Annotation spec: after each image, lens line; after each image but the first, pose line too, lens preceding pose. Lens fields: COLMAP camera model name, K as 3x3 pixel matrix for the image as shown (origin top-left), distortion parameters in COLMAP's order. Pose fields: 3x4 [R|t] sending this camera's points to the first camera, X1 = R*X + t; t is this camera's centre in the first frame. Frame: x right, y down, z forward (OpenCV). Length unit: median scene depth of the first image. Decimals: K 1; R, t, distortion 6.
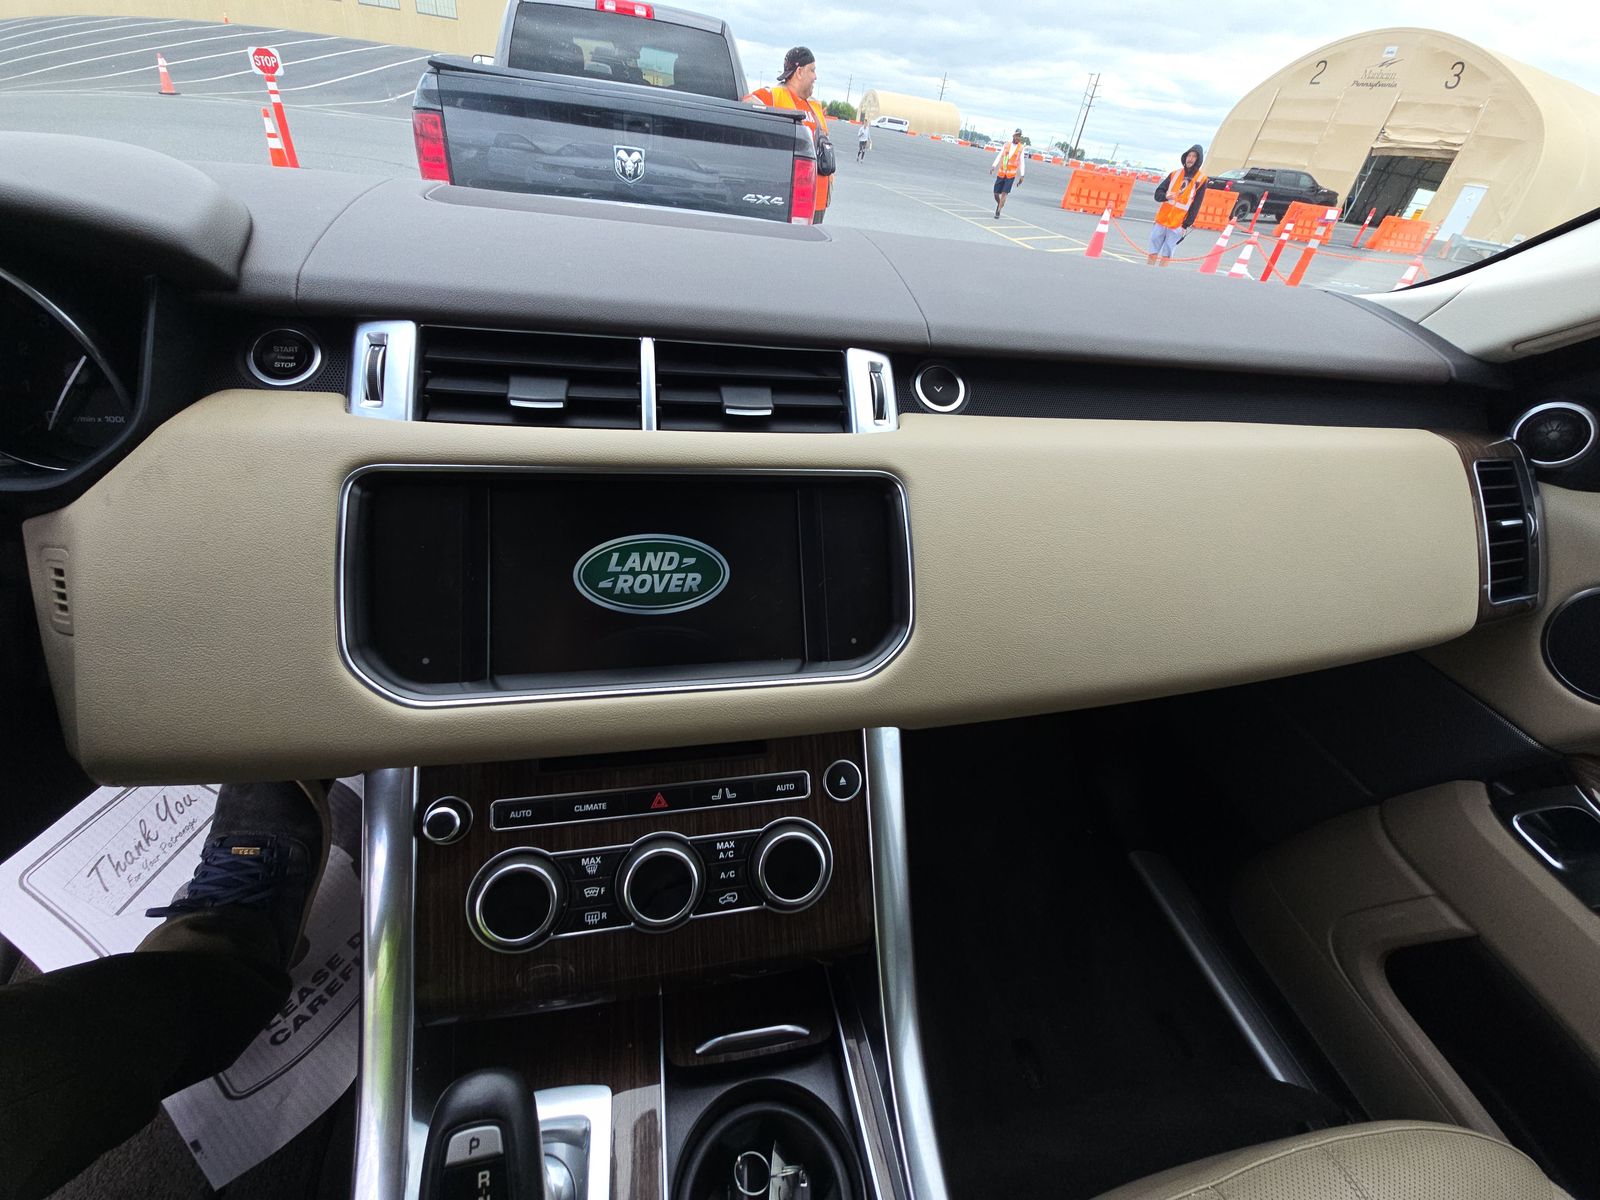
lens RADIAL K [[646.2, 0, 792.2], [0, 646.2, 588.5], [0, 0, 1]] dist [-0.002088, -0.002402]
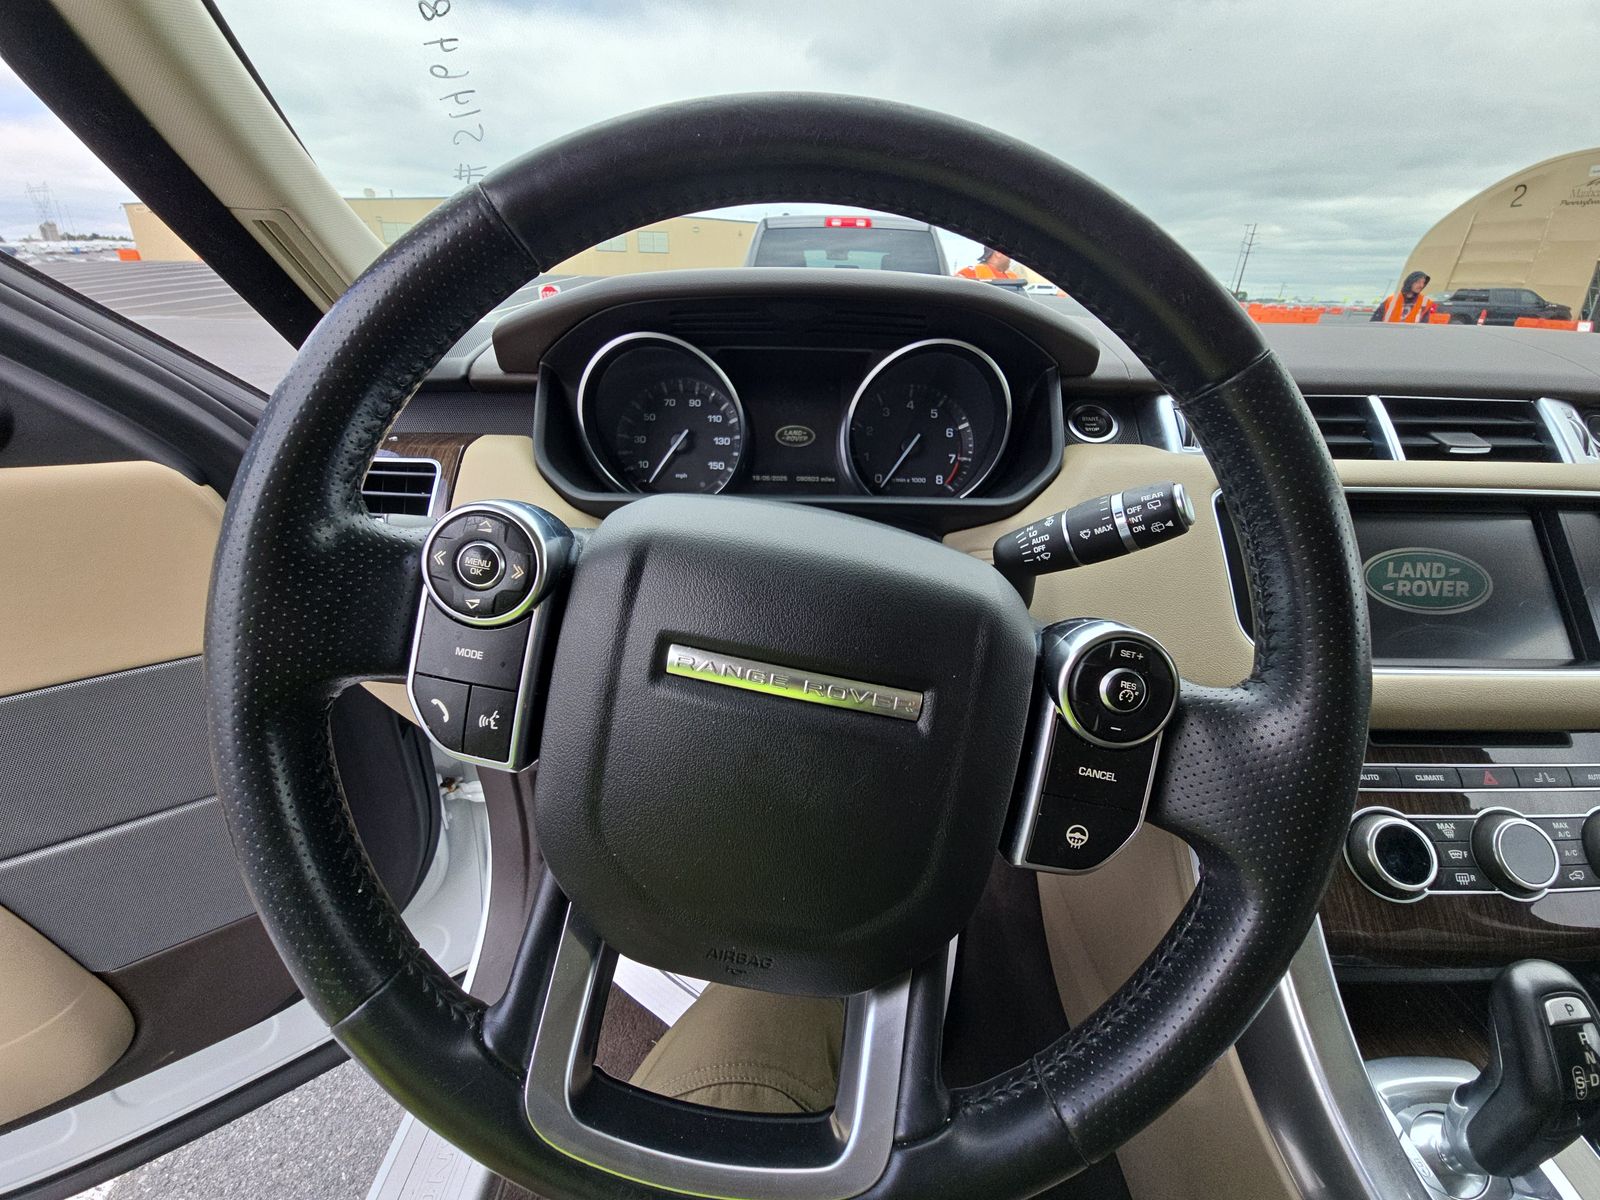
lens RADIAL K [[646.2, 0, 801.0], [0, 646.2, 594.2], [0, 0, 1]] dist [-0.002088, -0.002402]
pose [[0.977960, -0.001582, -0.208785, -1.054884], [-0.040473, 0.979568, -0.196999, 0.270044], [0.204831, 0.201107, 0.957914, -0.320310]]
